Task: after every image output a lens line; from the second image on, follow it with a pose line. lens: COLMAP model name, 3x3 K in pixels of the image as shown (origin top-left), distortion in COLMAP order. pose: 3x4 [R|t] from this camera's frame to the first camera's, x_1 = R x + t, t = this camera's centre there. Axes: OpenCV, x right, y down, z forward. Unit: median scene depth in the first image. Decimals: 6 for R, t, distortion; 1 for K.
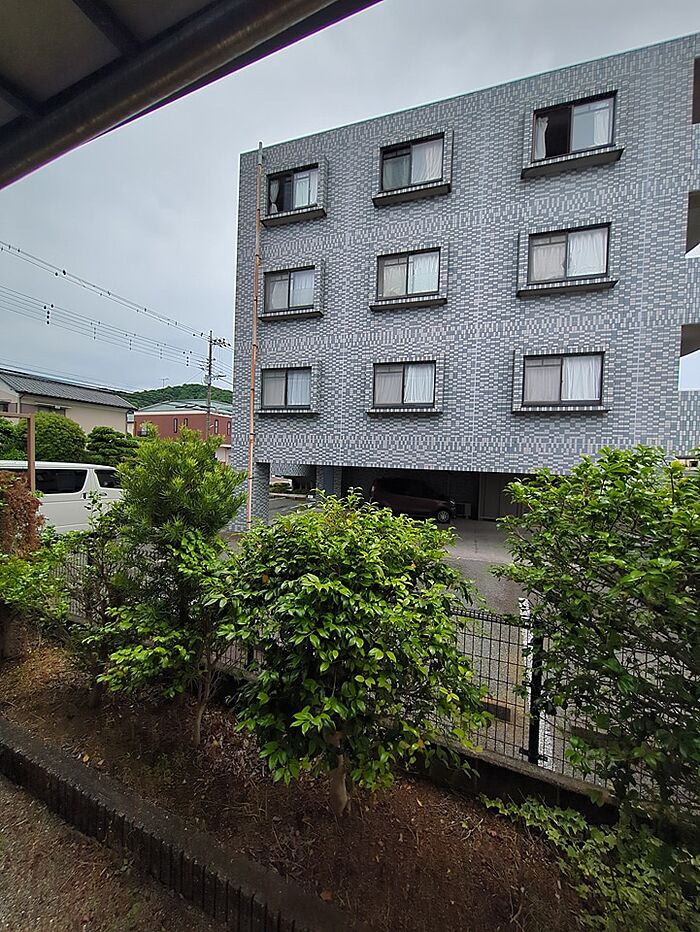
lens RADIAL K [[366.4, 0, 346.9], [0, 366.4, 468.7], [0, 0, 1]] dist [-0.000253, 0.000472]
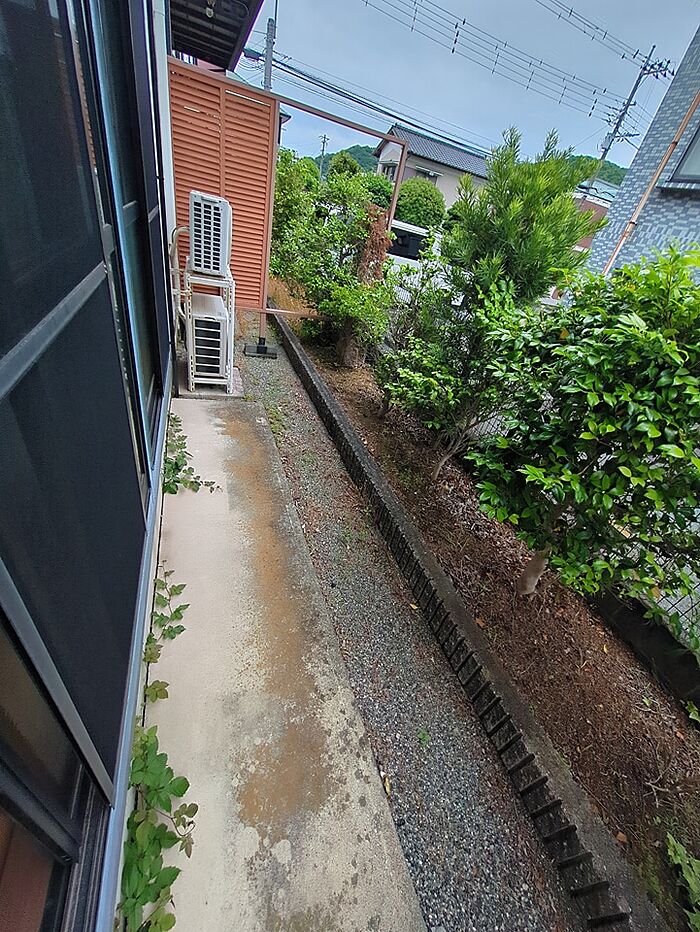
lens RADIAL K [[366.4, 0, 347.7], [0, 366.4, 467.9], [0, 0, 1]] dist [-0.000253, 0.000472]
pose [[0.665409, 0.505555, -0.549223, 0.039572], [-0.193432, 0.827395, 0.527259, 0.162830], [0.720982, -0.244606, 0.648346, 0.045288]]
